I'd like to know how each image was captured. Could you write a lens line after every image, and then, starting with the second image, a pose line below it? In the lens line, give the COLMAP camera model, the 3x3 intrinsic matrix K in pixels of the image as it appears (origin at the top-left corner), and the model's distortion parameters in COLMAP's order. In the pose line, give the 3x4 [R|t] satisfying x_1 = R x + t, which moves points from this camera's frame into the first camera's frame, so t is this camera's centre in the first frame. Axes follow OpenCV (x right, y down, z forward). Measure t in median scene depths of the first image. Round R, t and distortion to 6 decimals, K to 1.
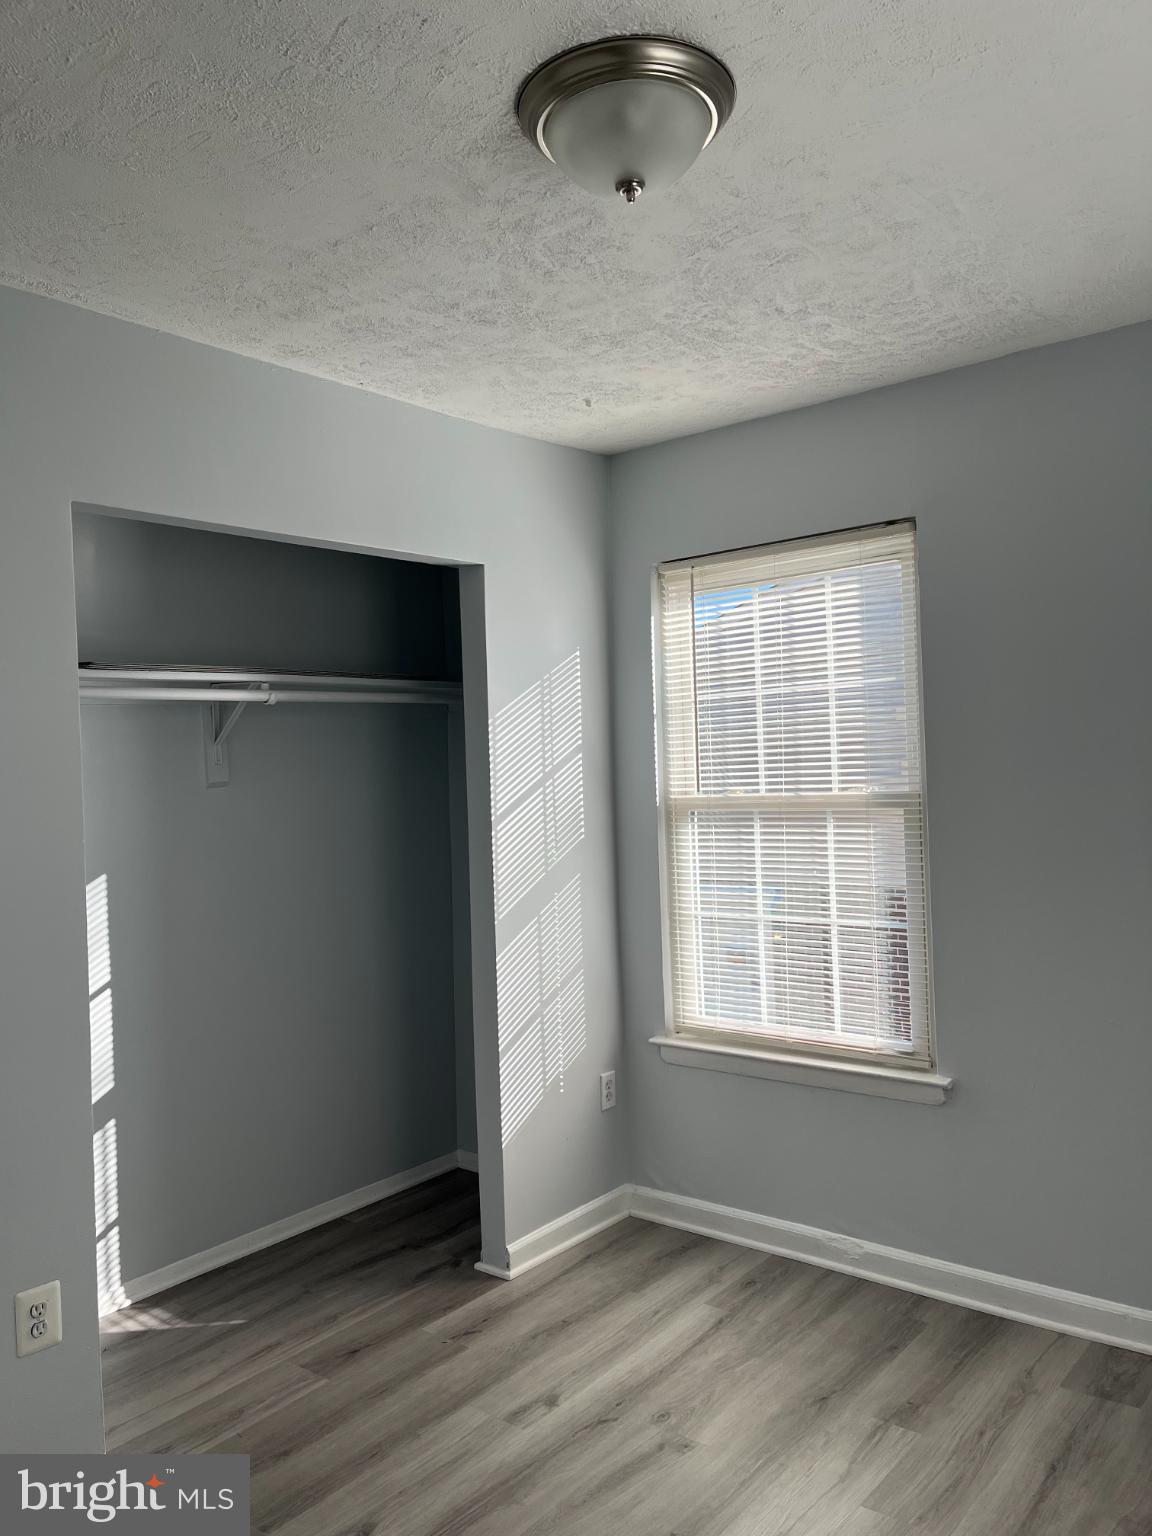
lens RADIAL K [[1169.0, 0, 580.1], [0, 1169.0, 768.2], [0, 0, 1]] dist [0.025143, -0.025624]
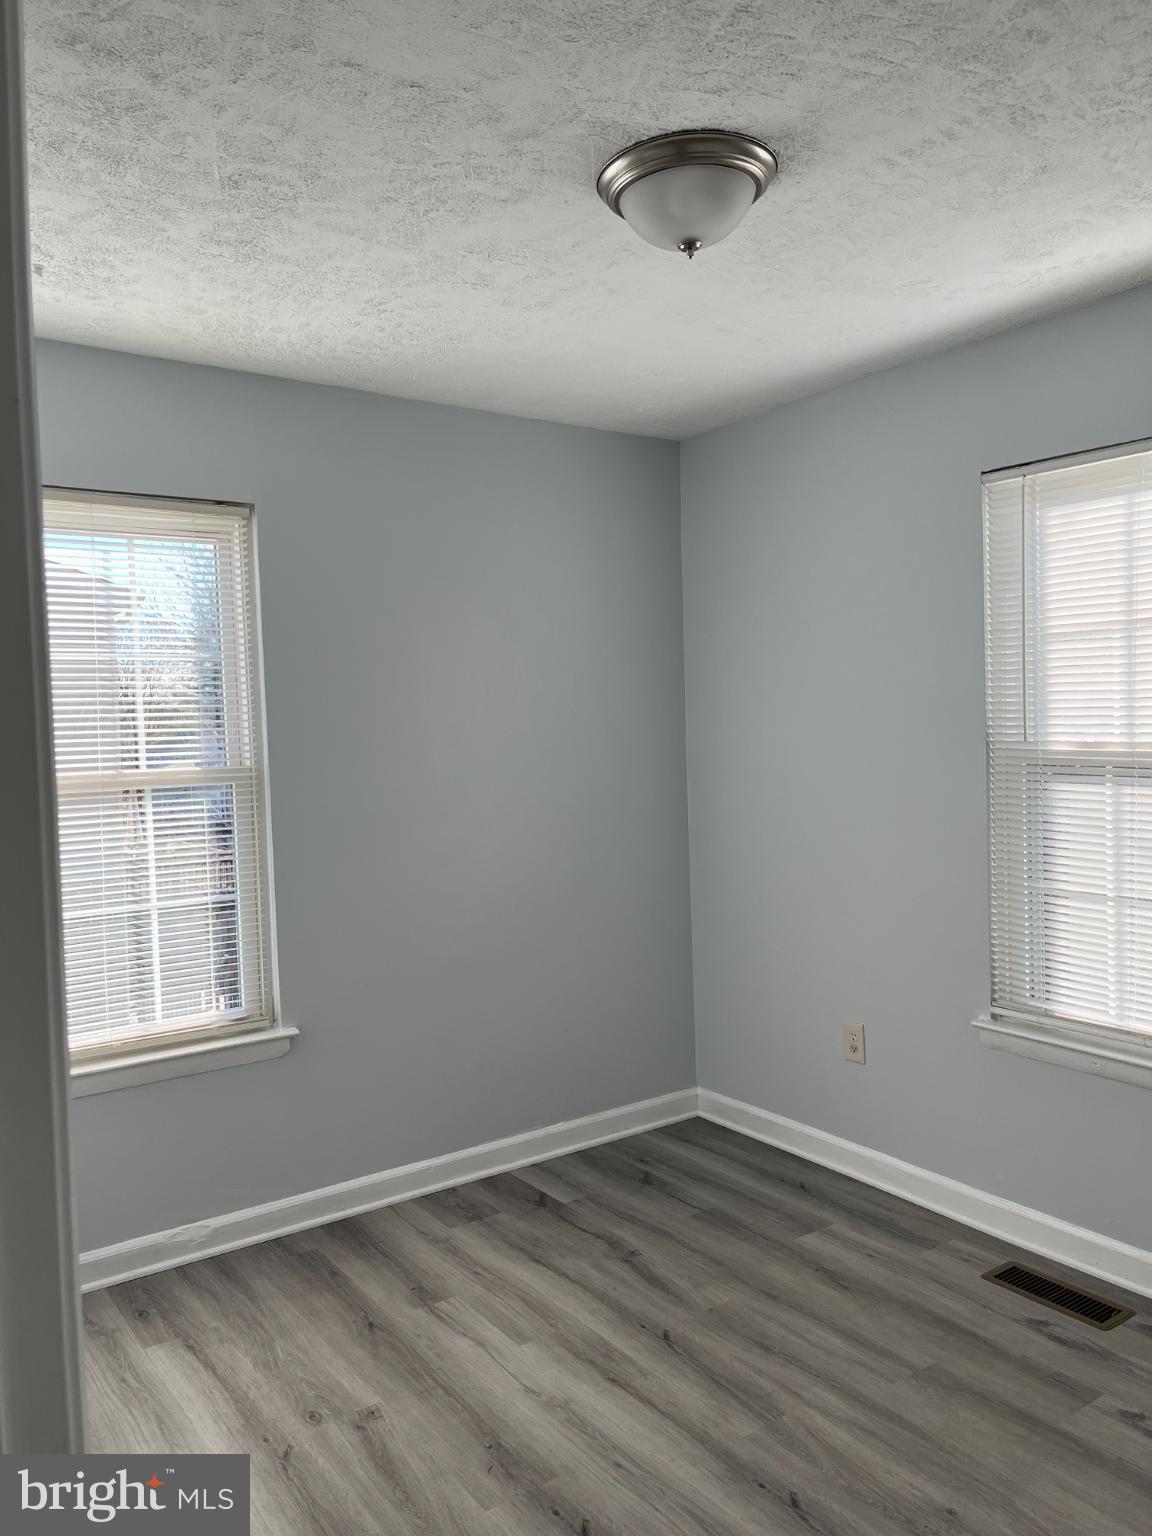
lens RADIAL K [[1169.0, 0, 581.0], [0, 1169.0, 768.2], [0, 0, 1]] dist [0.025143, -0.025624]
pose [[0.259084, -0.006835, 0.965831, -0.669890], [0.016385, 0.999862, 0.002680, 0.024915], [-0.965716, 0.015130, 0.259160, 0.458214]]
